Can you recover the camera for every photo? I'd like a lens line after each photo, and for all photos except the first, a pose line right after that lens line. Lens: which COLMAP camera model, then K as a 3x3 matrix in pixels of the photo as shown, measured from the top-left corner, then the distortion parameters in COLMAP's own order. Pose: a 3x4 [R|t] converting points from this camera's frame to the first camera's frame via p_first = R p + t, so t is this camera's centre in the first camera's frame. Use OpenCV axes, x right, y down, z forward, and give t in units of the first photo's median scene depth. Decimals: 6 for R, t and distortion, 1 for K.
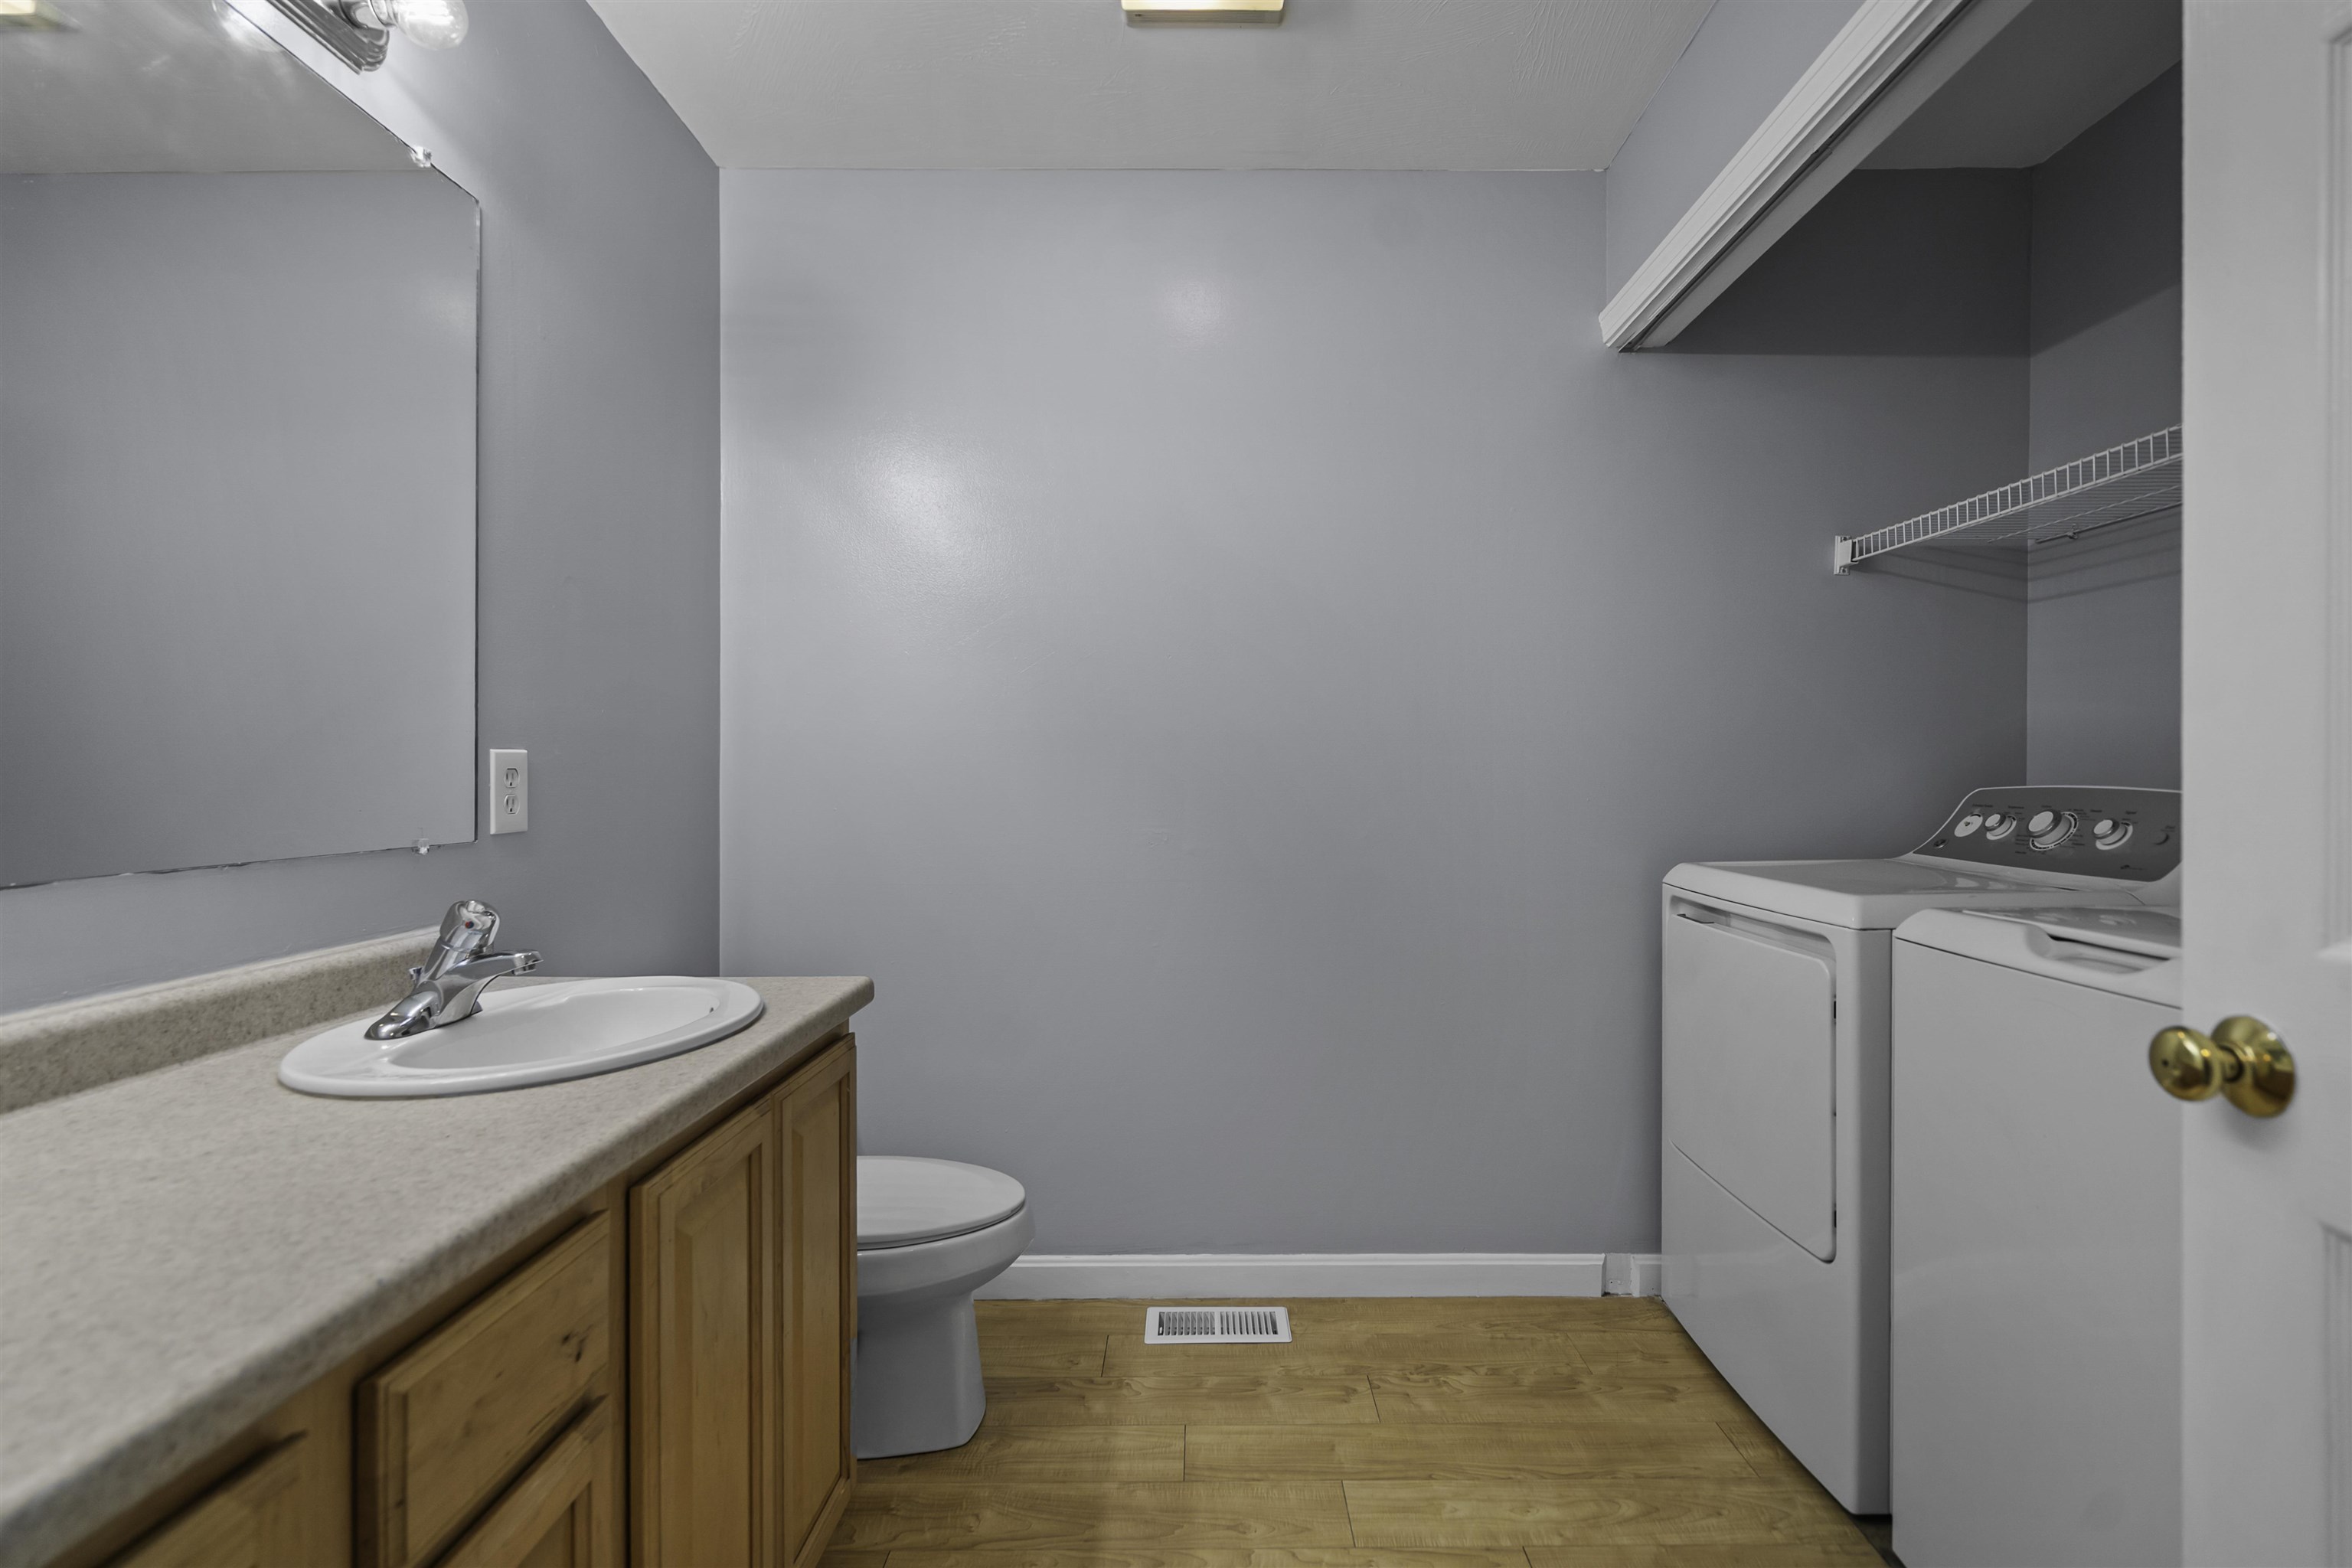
lens RADIAL K [[1087.8, 0, 1214.4], [0, 1087.8, 799.9], [0, 0, 1]] dist [-0.001953, 0.000071]
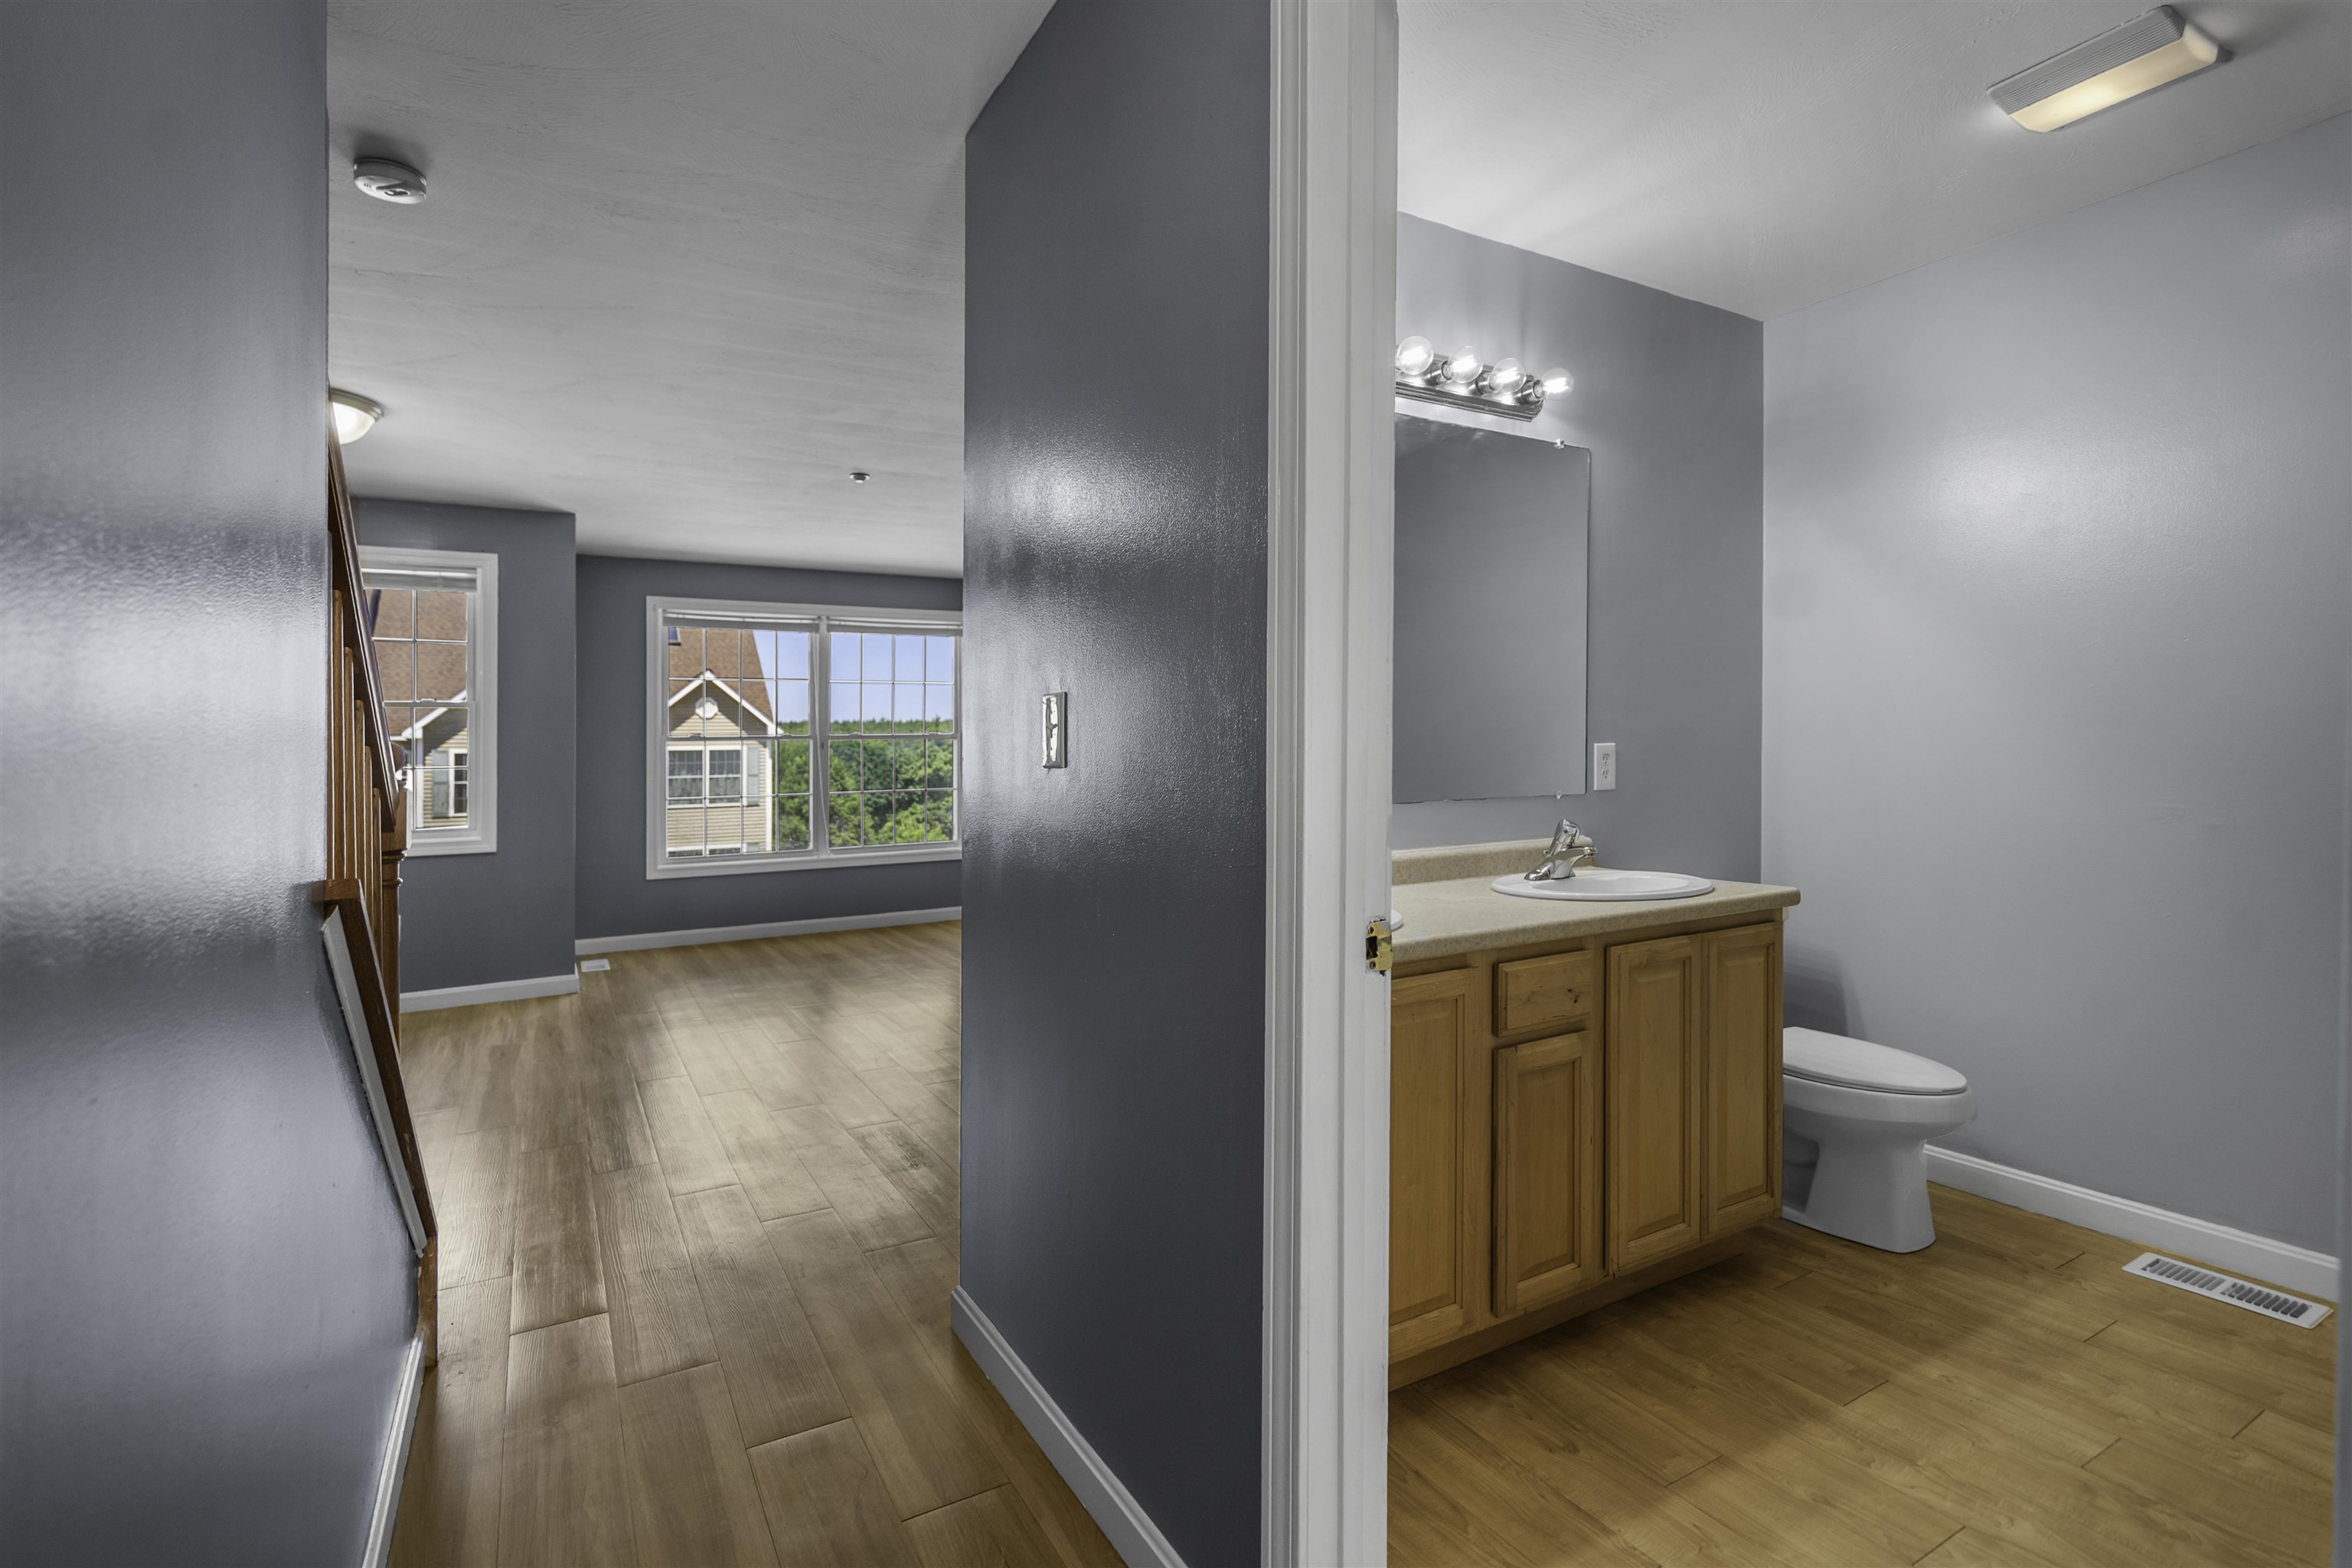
lens RADIAL K [[1096.3, 0, 1158.7], [0, 1096.3, 764.9], [0, 0, 1]] dist [0.003185, 0.001057]
pose [[0.489471, 0.003999, -0.872011, 0.551561], [-0.005835, 0.999982, 0.001311, -0.008533], [0.872000, 0.004447, 0.489485, -0.512692]]
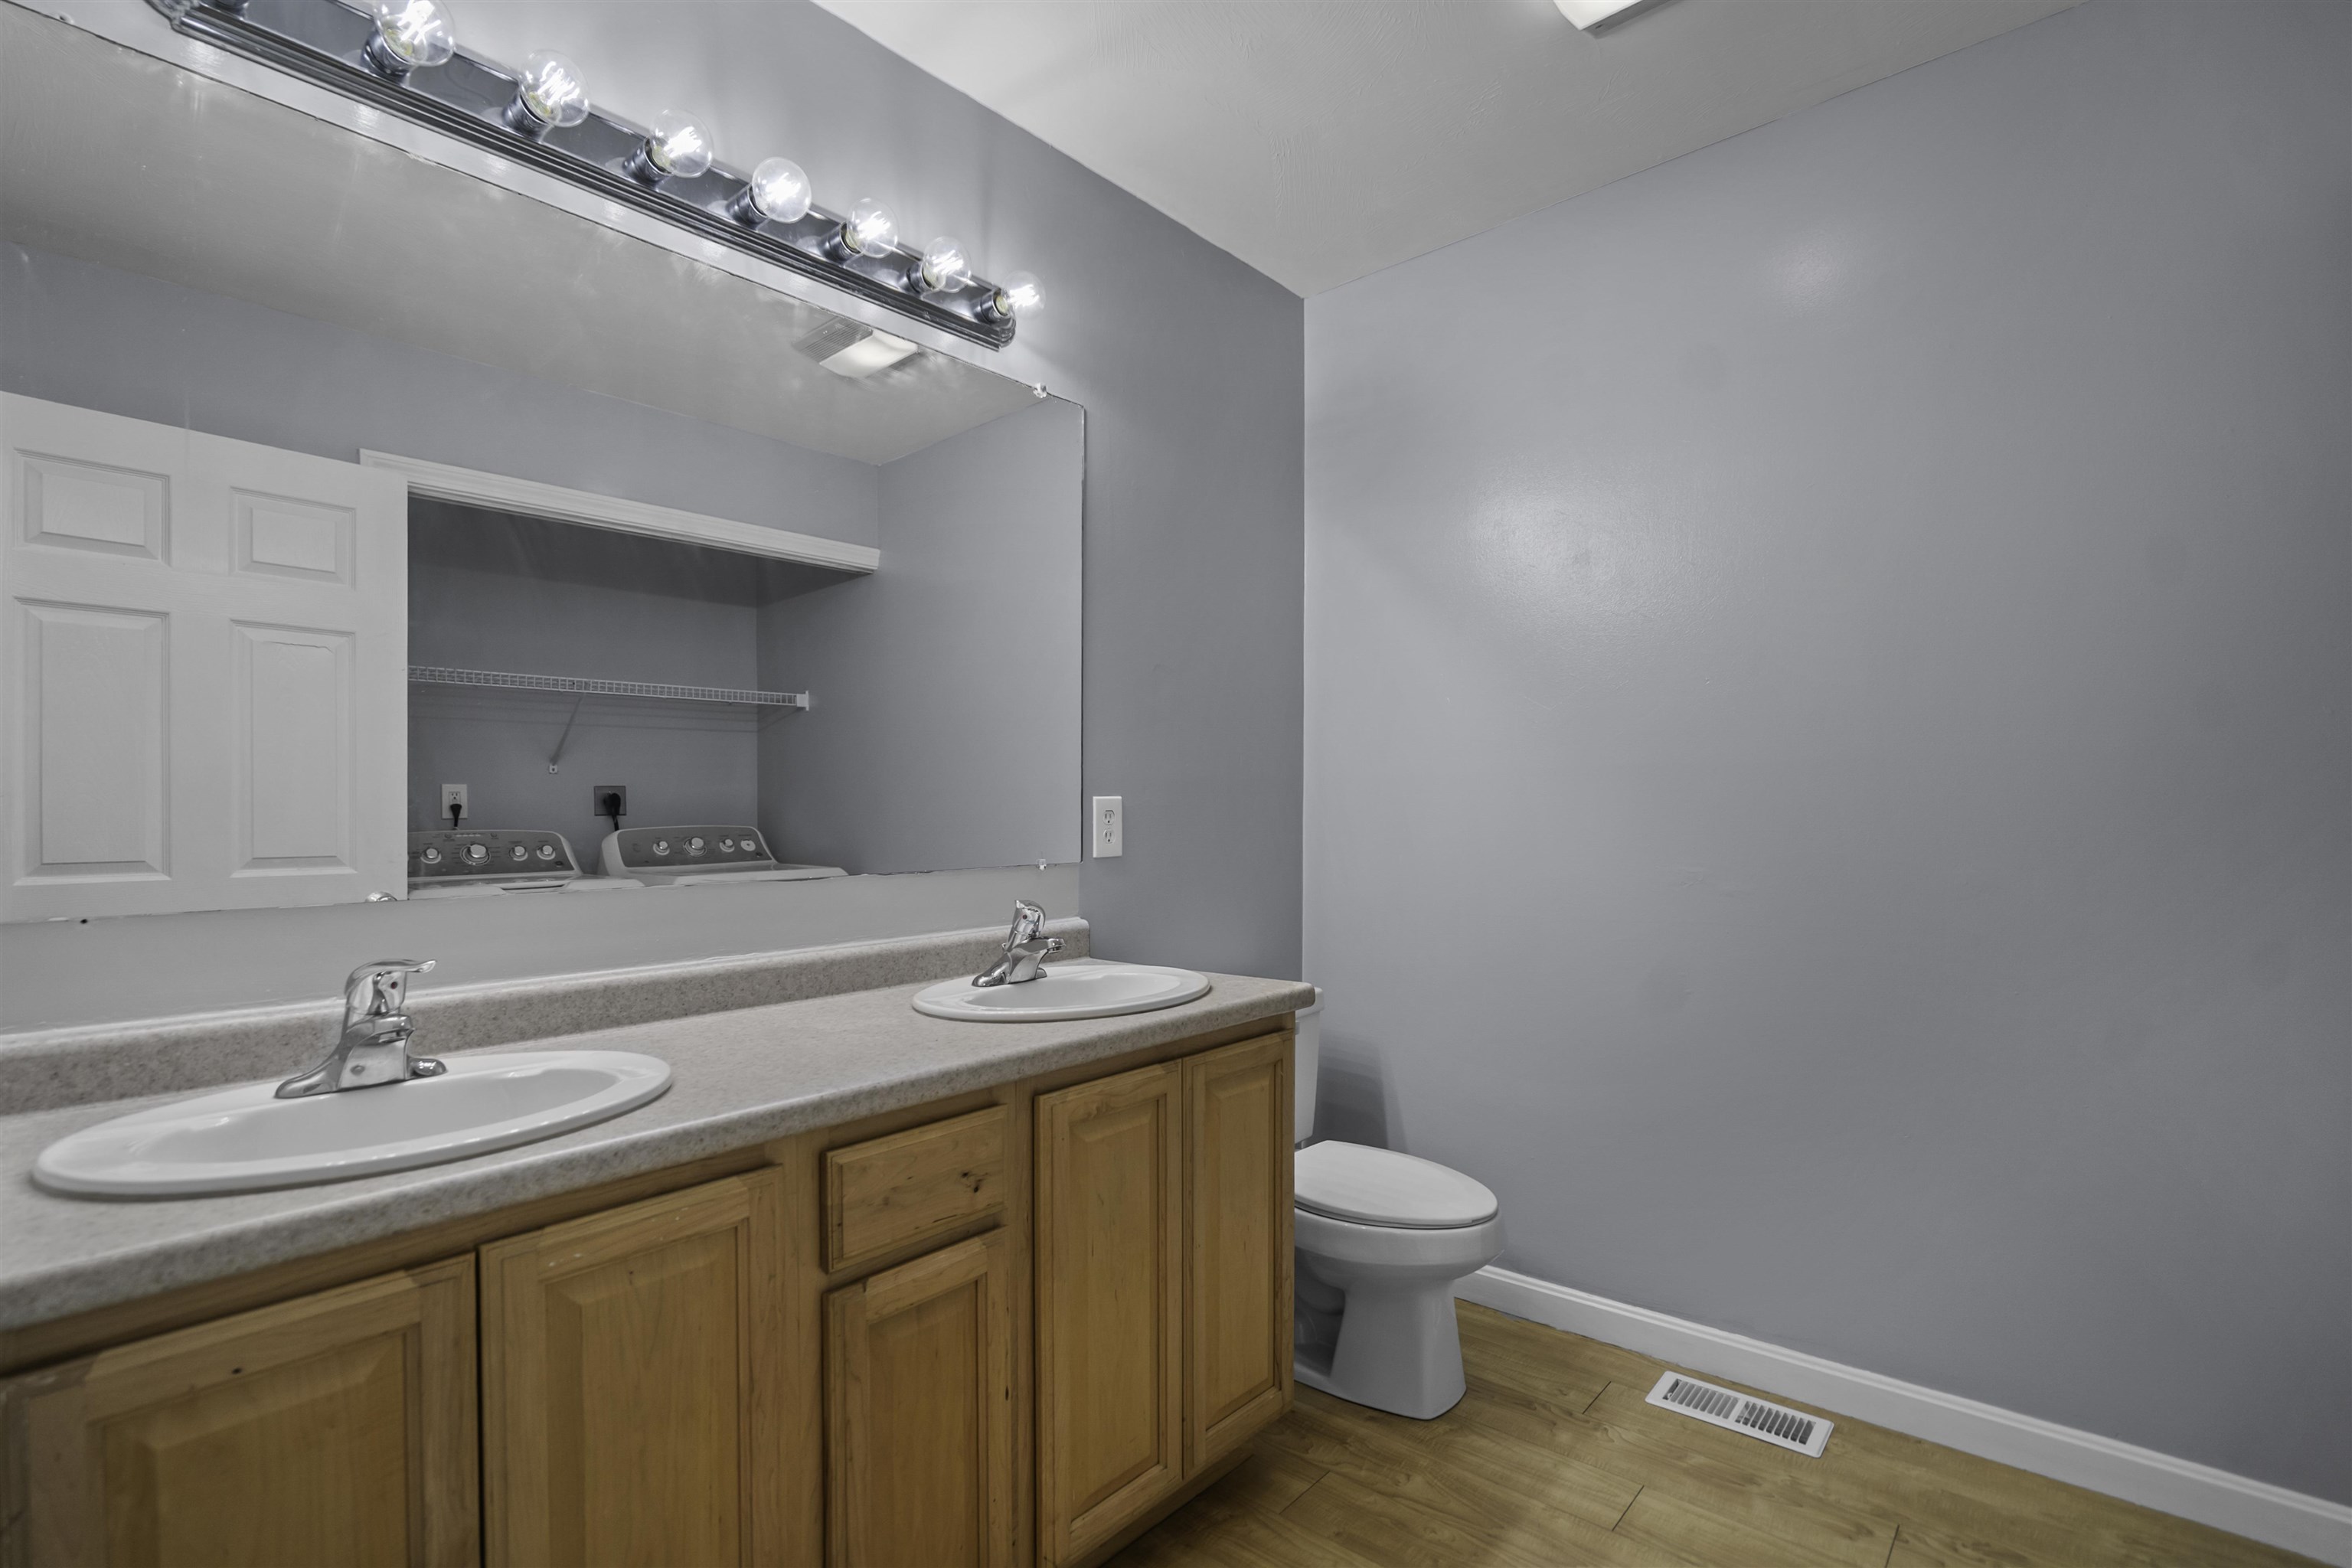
lens RADIAL K [[1097.4, 0, 1174.6], [0, 1097.4, 859.8], [0, 0, 1]] dist [-0.000855, 0.000429]
pose [[0.747774, 0.020385, -0.663640, 0.333382], [-0.004655, 0.999665, 0.025462, -0.002057], [0.663937, -0.015951, 0.747619, 0.007477]]
